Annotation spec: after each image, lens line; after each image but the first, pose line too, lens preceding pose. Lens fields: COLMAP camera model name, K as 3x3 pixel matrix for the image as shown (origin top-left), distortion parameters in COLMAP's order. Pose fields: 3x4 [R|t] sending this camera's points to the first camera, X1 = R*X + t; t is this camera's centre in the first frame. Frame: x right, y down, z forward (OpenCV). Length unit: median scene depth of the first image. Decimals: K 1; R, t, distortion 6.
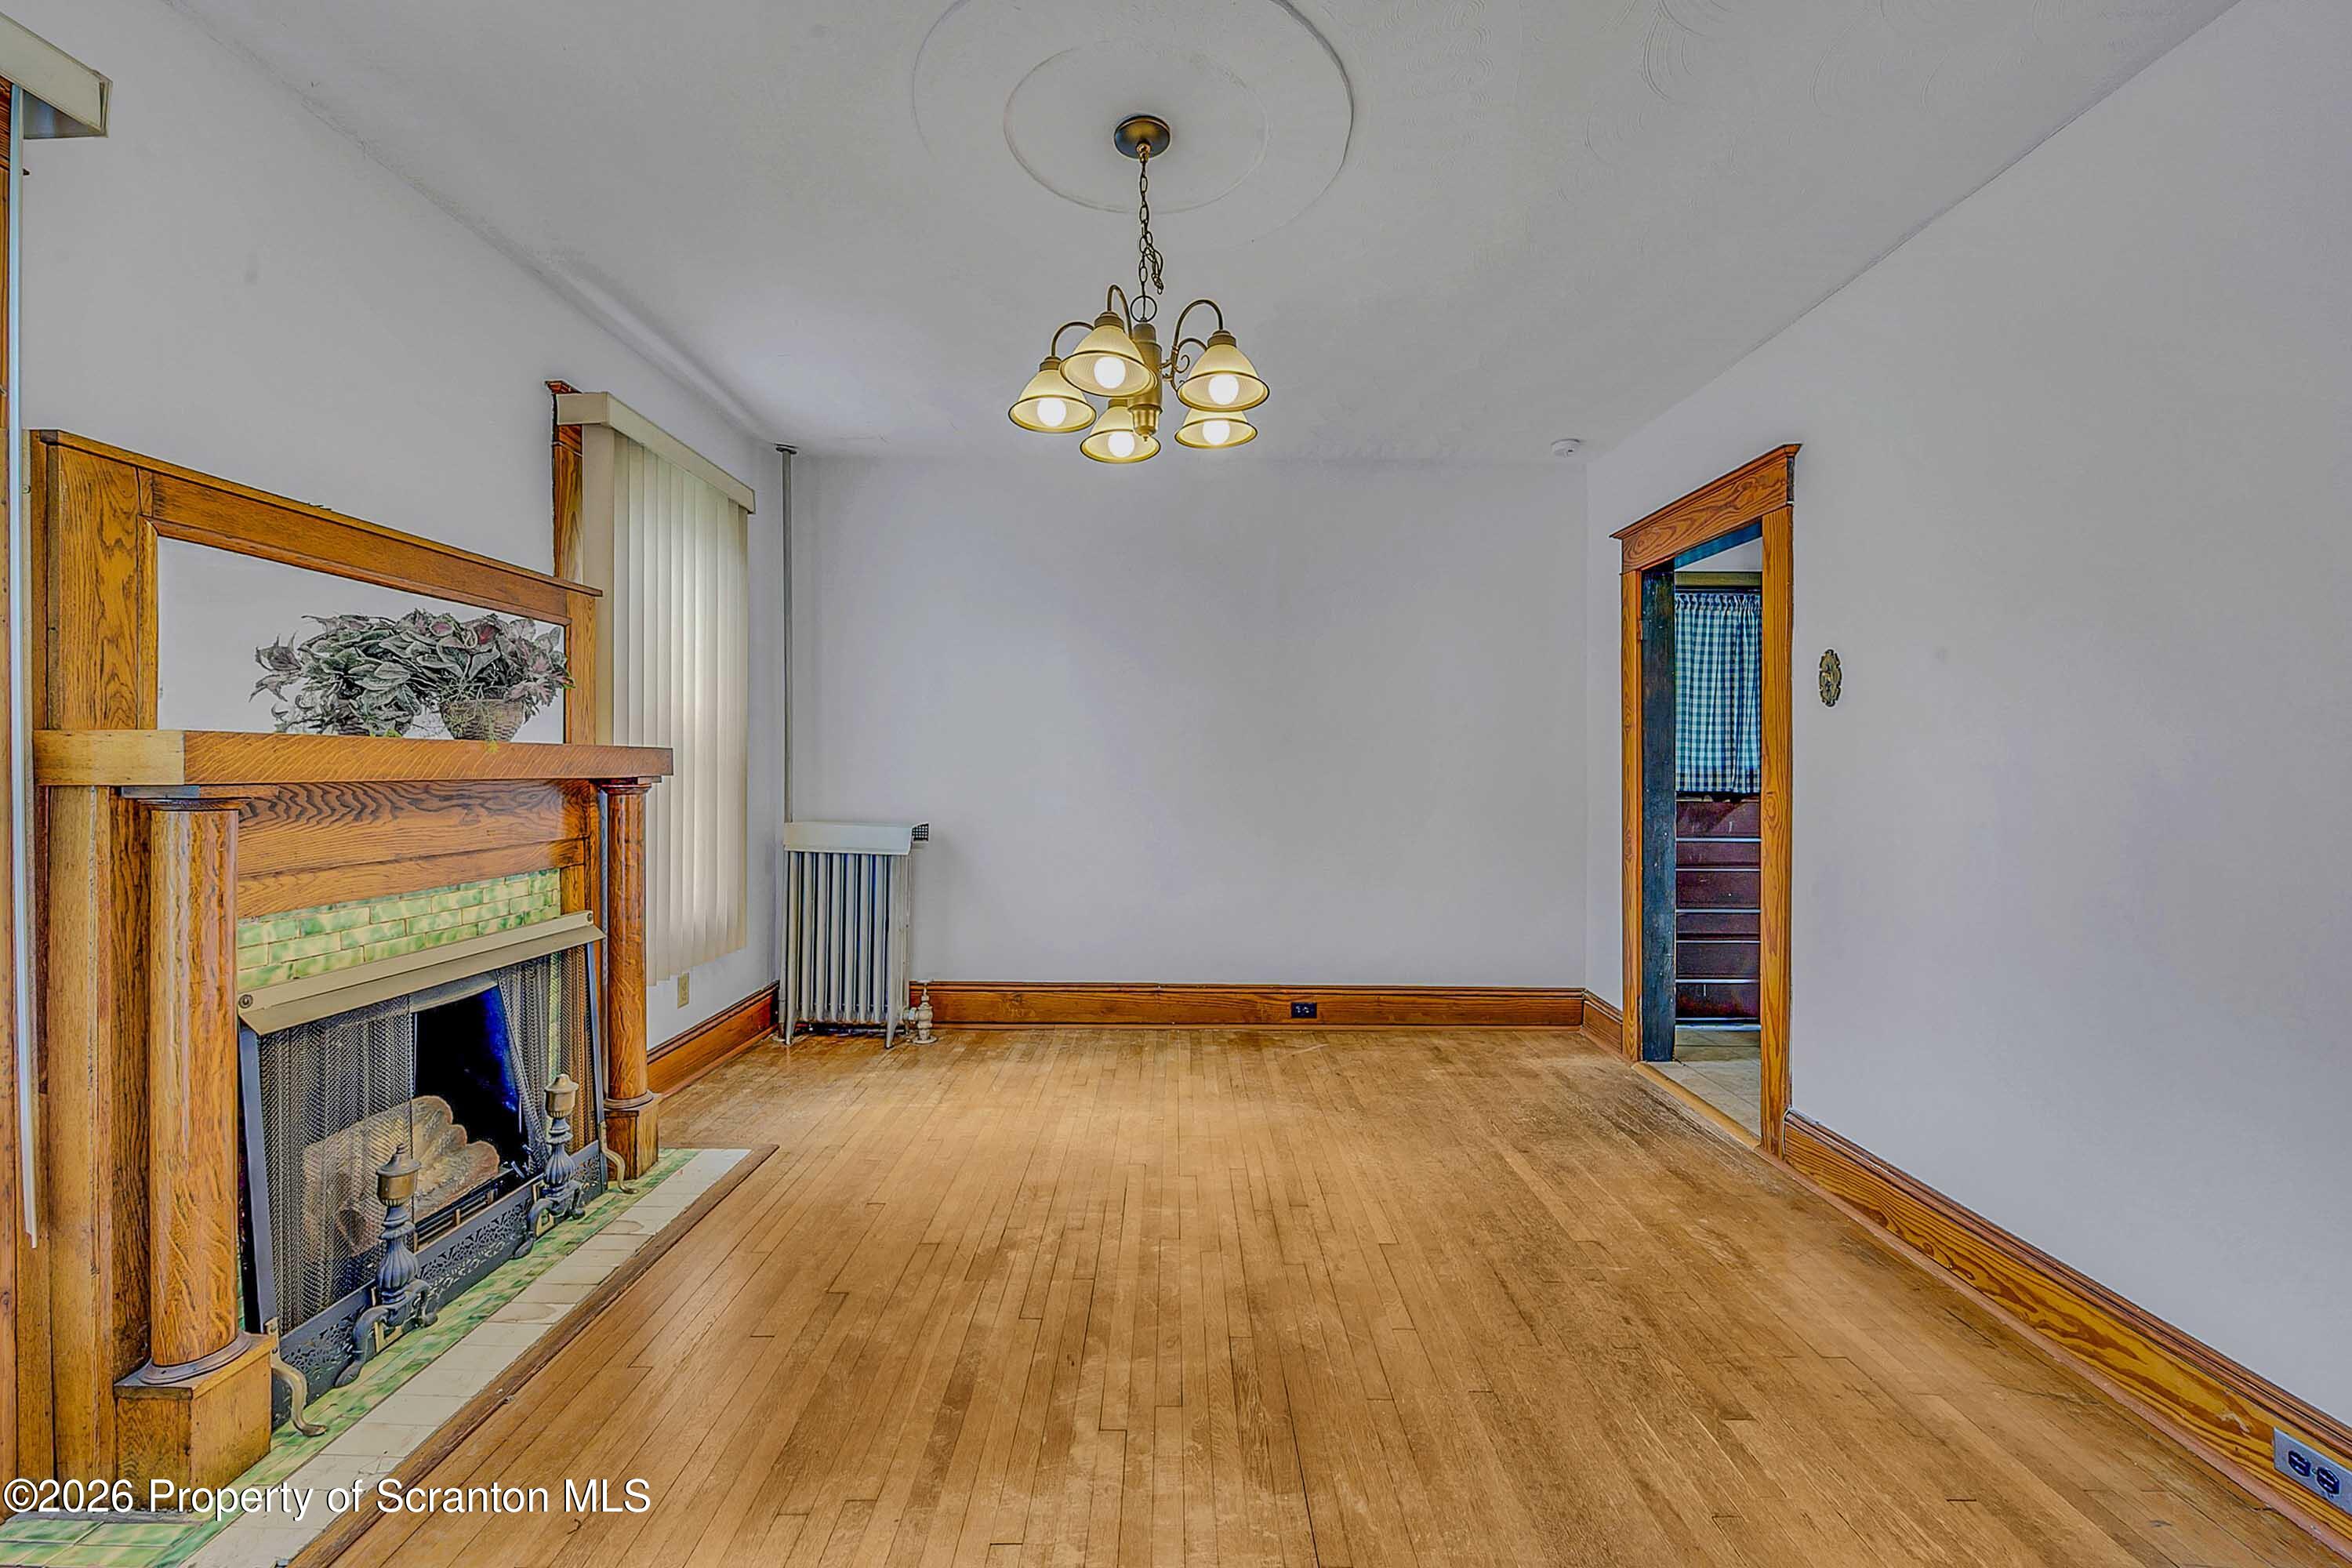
lens RADIAL K [[924.1, 0, 1201.3], [0, 924.1, 777.9], [0, 0, 1]] dist [0.002008, 0.000135]
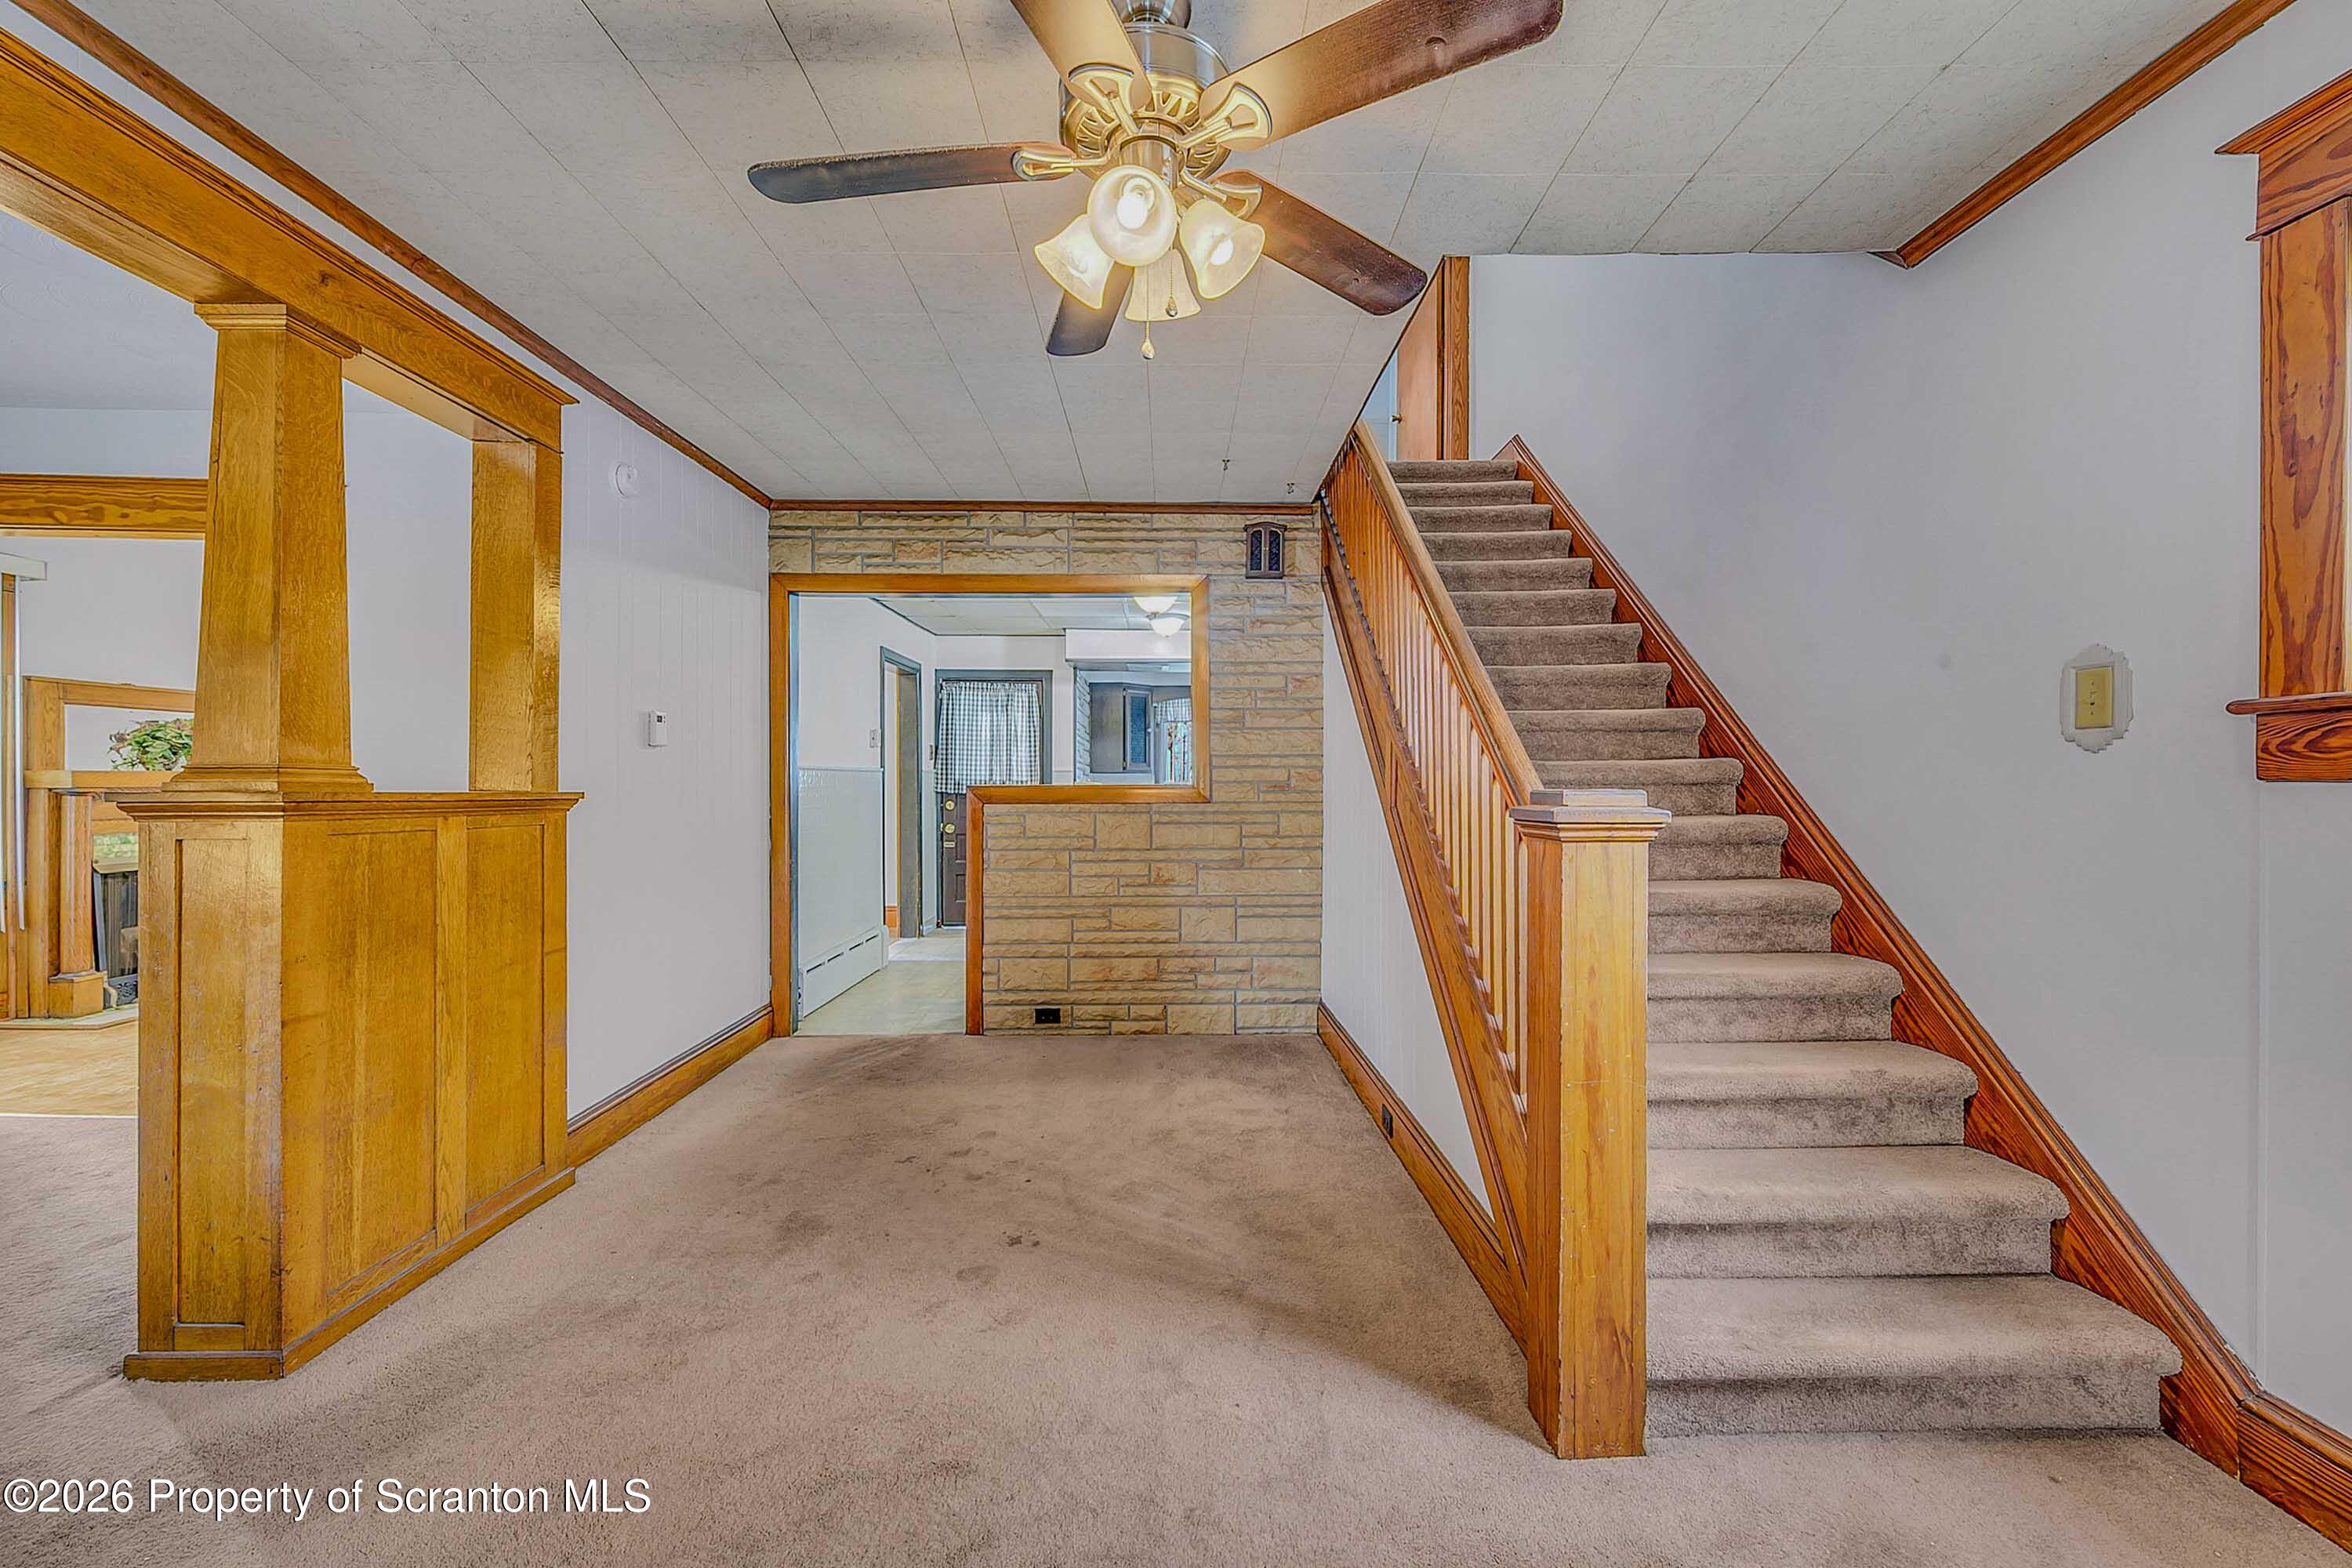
lens RADIAL K [[908.8, 0, 1158.5], [0, 908.8, 778.8], [0, 0, 1]] dist [0.000946, 0.004277]
pose [[0.999877, -0.006697, 0.014179, 1.856949], [0.006827, 0.999934, -0.009191, 0.023092], [-0.014117, 0.009287, 0.999857, -1.582283]]
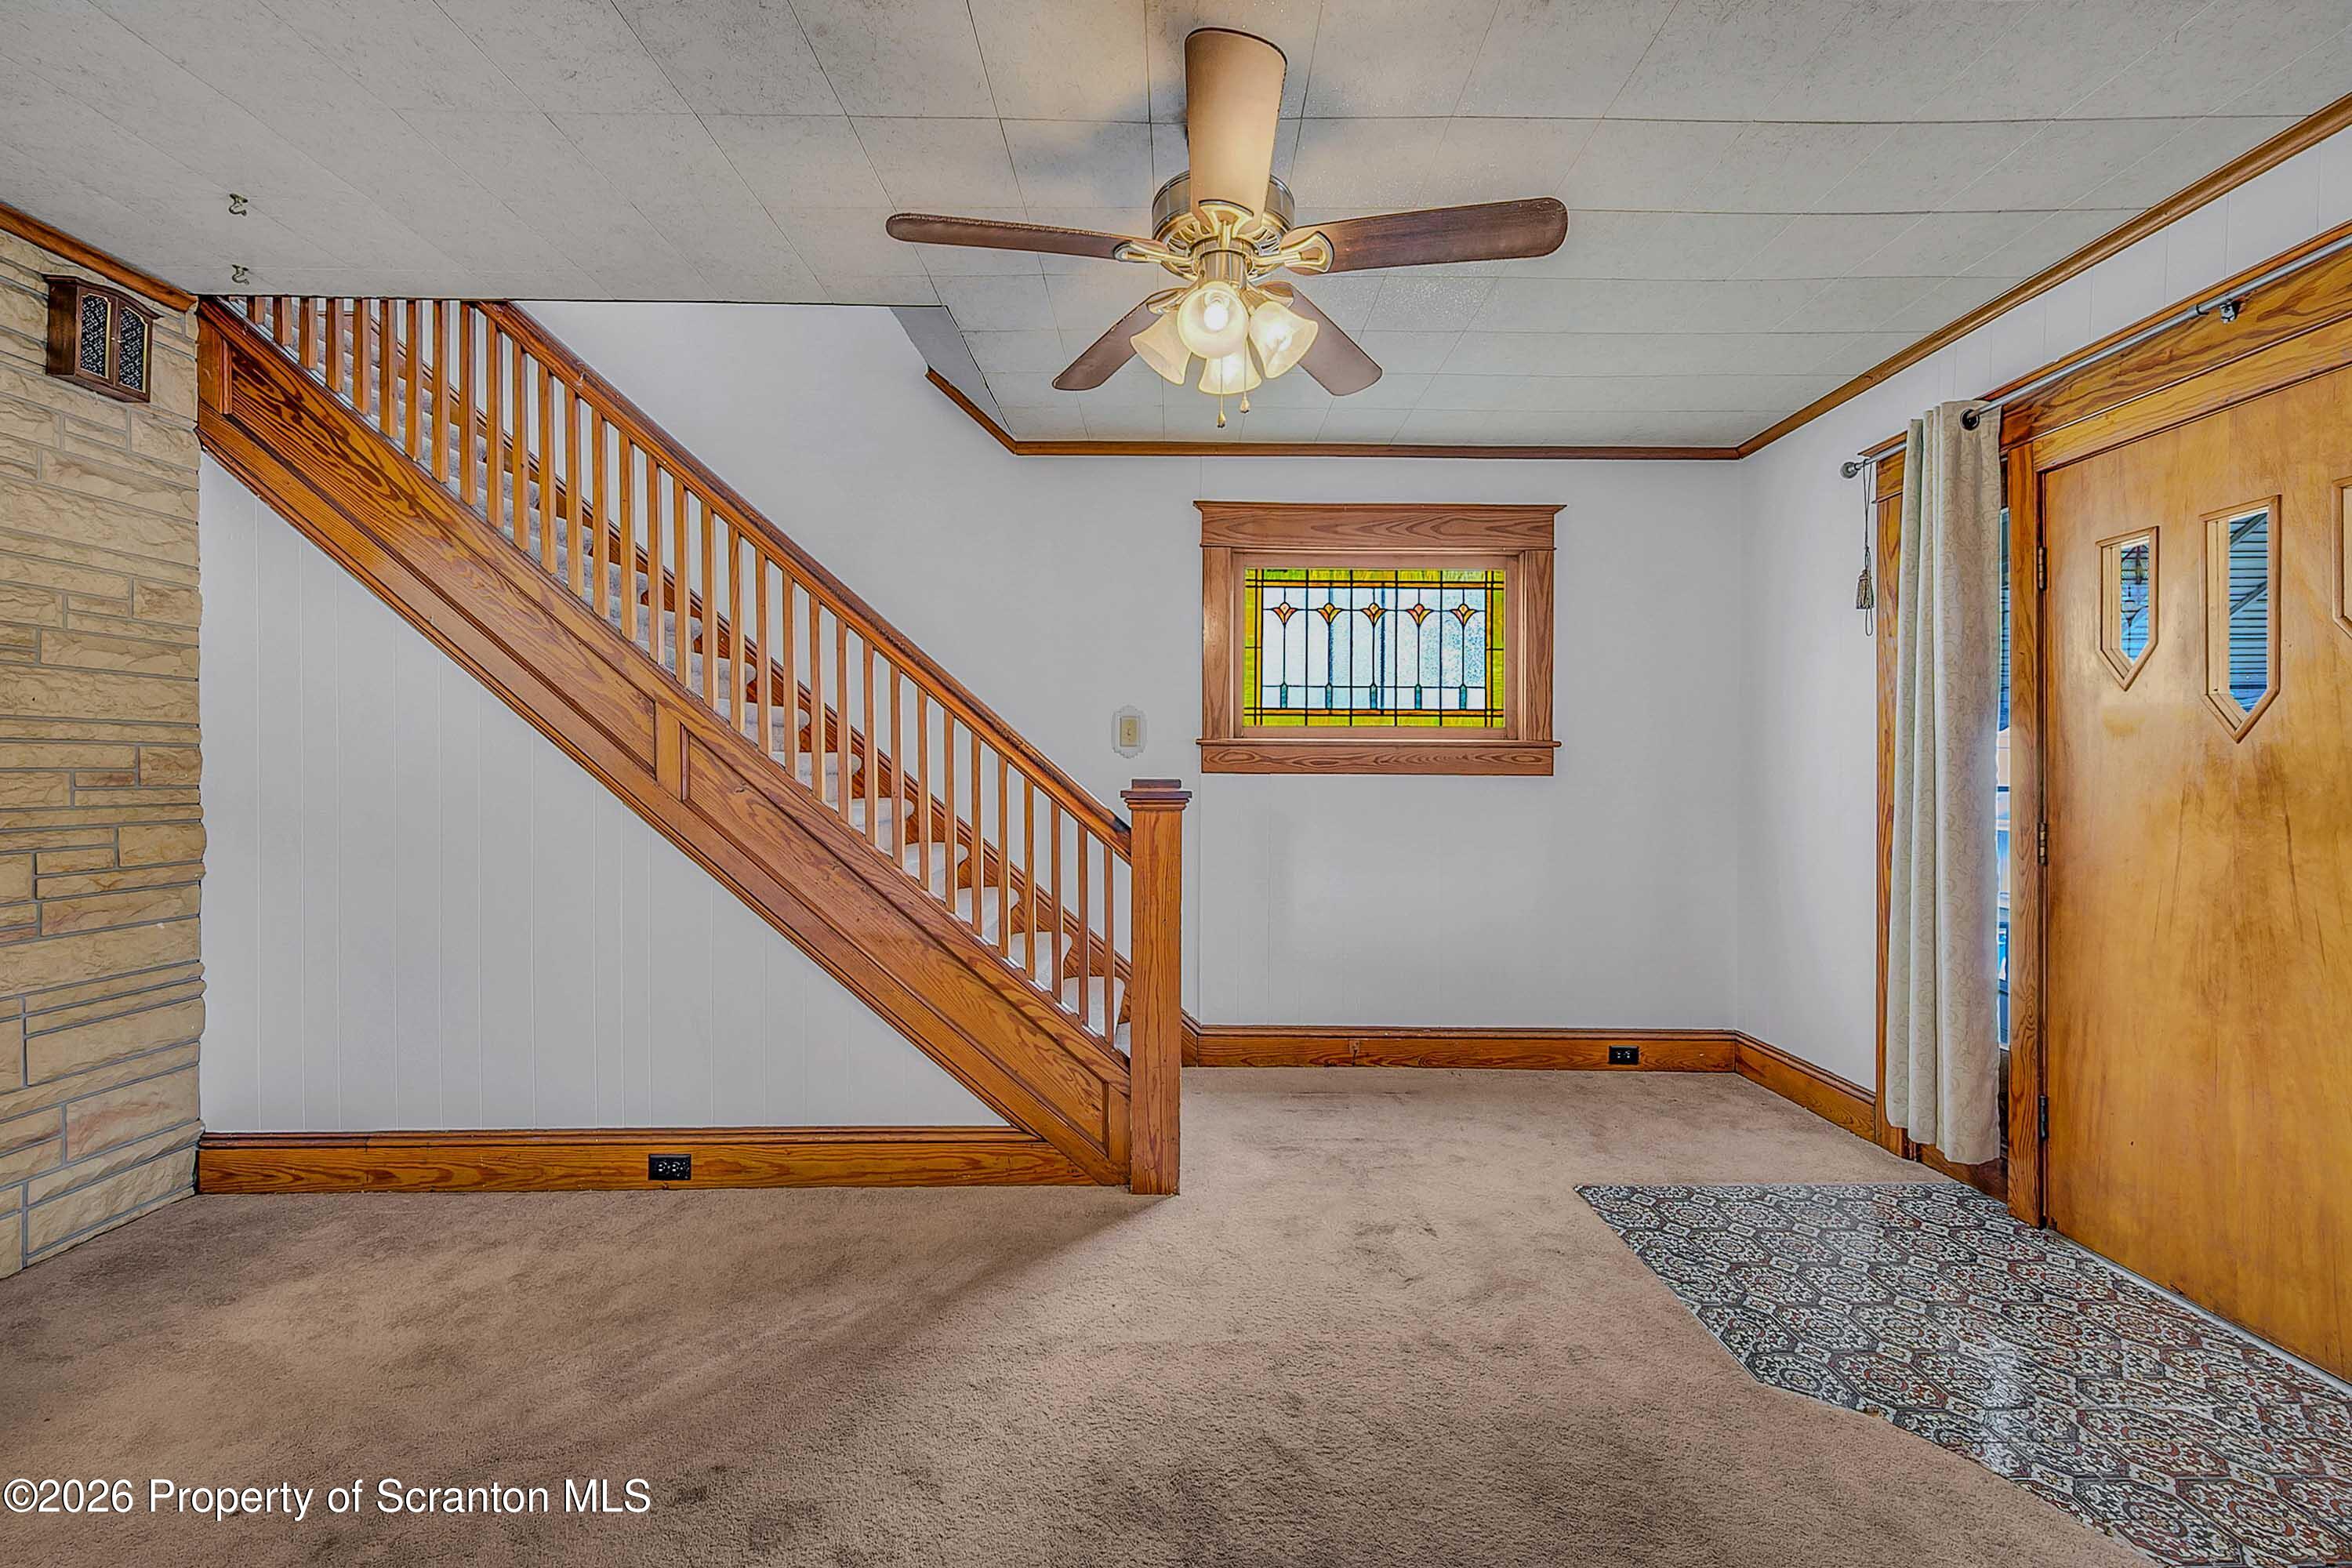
lens RADIAL K [[924.1, 0, 1201.3], [0, 924.1, 777.9], [0, 0, 1]] dist [0.002008, 0.000135]
pose [[-0.004513, -0.010036, 0.999939, 0.950059], [0.002577, 0.999946, 0.010048, 0.014324], [-0.999986, 0.002623, -0.004487, -0.831452]]
